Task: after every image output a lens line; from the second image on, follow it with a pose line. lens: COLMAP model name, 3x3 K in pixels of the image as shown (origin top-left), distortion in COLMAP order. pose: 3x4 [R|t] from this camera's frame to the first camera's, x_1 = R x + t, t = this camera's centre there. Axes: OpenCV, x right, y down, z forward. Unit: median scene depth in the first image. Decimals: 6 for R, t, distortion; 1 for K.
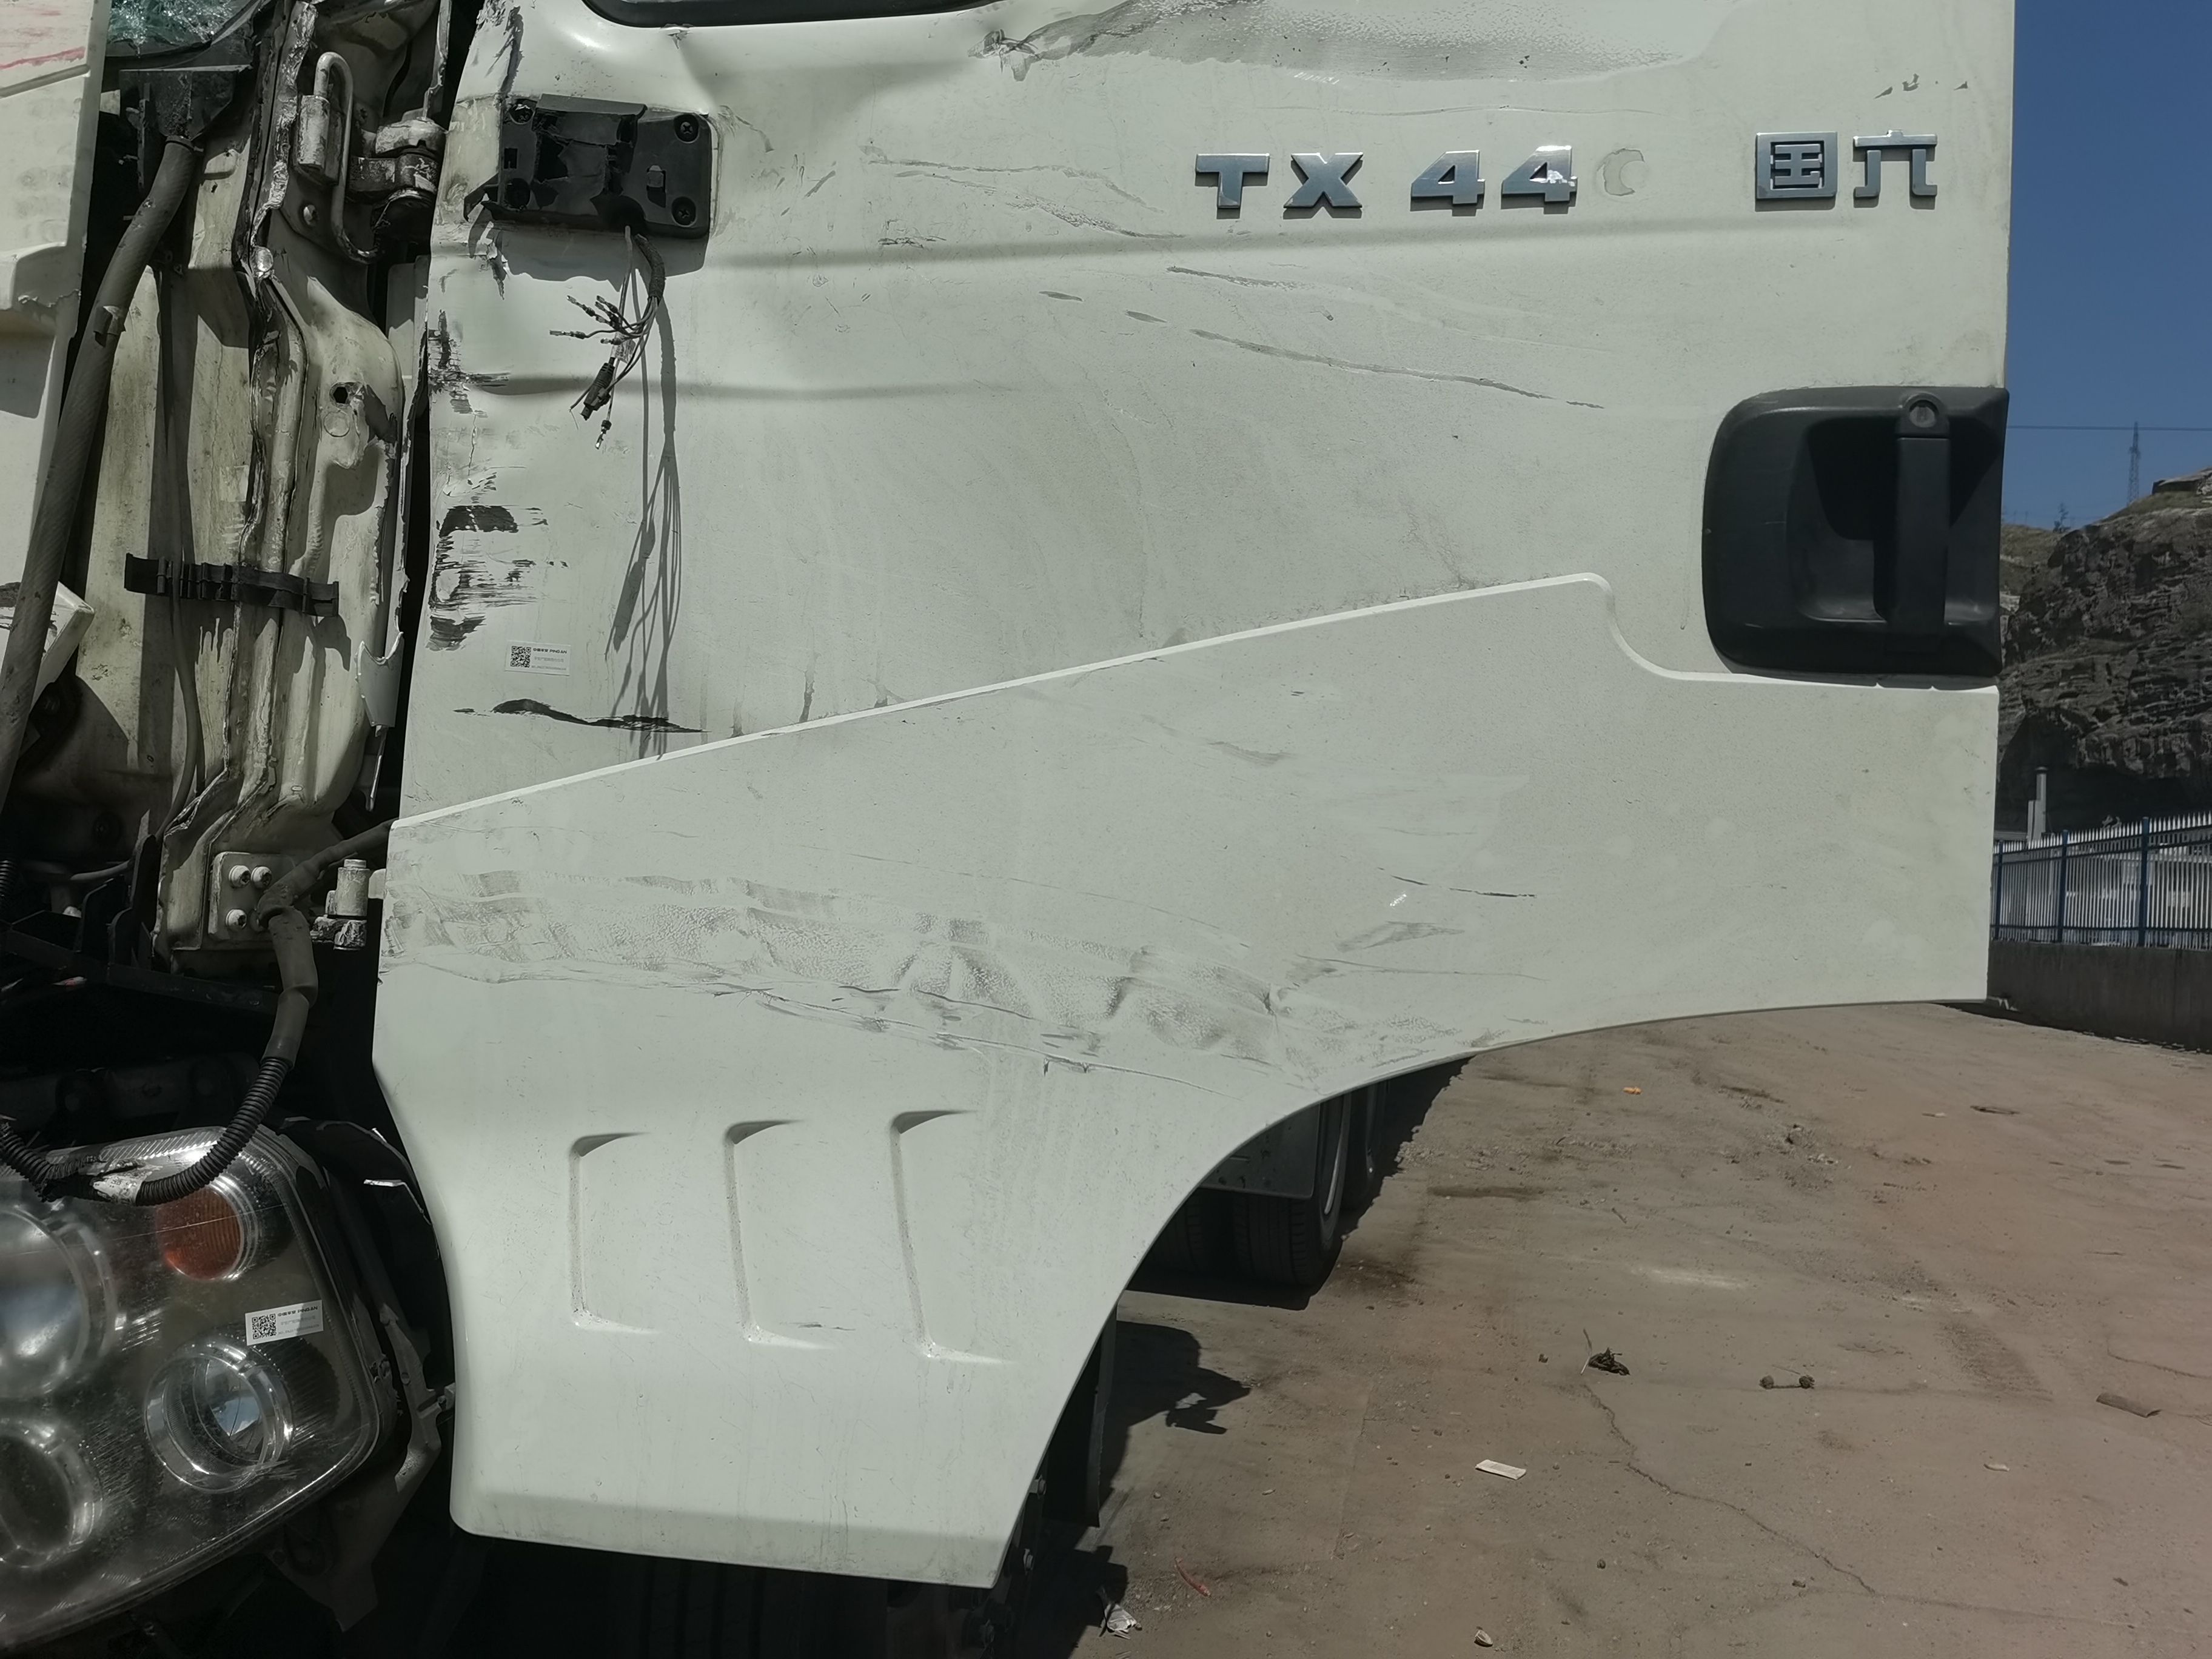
lens RADIAL K [[1702.4, 0, 1112.6], [0, 1702.4, 836.1], [0, 0, 1]] dist [0.049398, -0.070895]
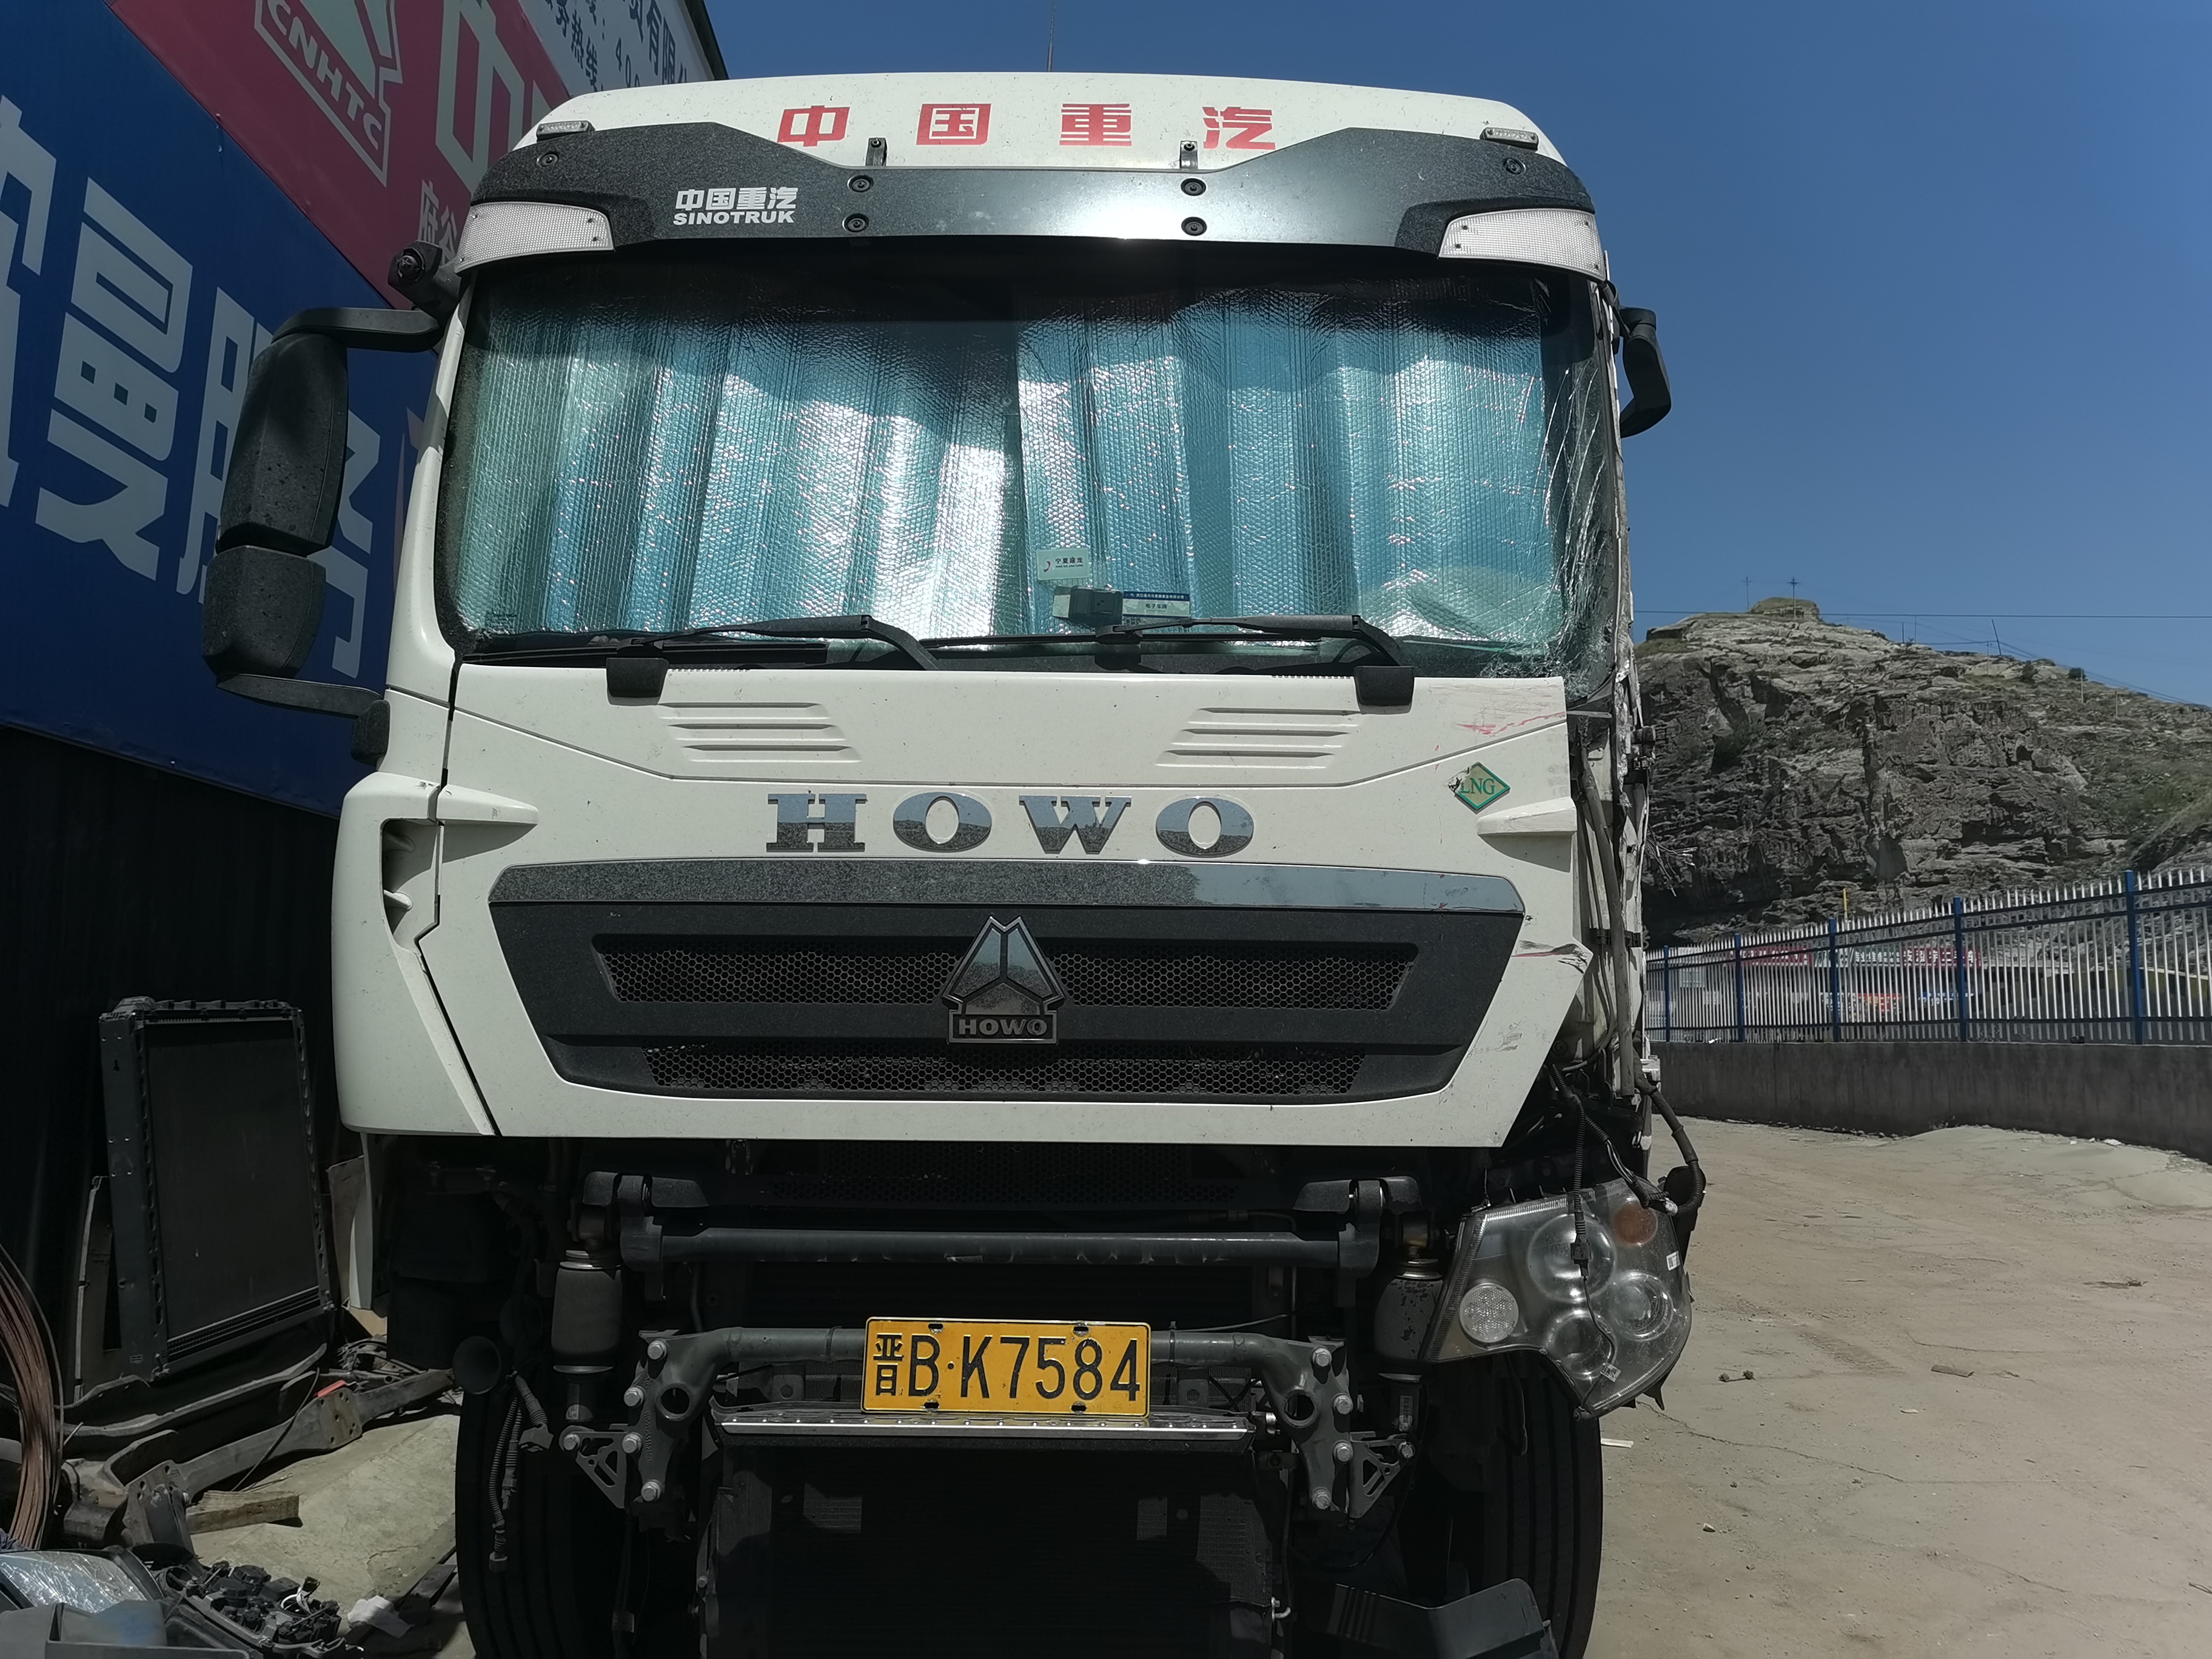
lens RADIAL K [[1702.4, 0, 1088.0], [0, 1702.4, 830.3], [0, 0, 1]] dist [0.049398, -0.070895]
pose [[0.973782, -0.019296, 0.226662, -0.421401], [0.037449, 0.996400, -0.076062, -0.035097], [-0.224378, 0.082556, 0.970999, -0.262730]]
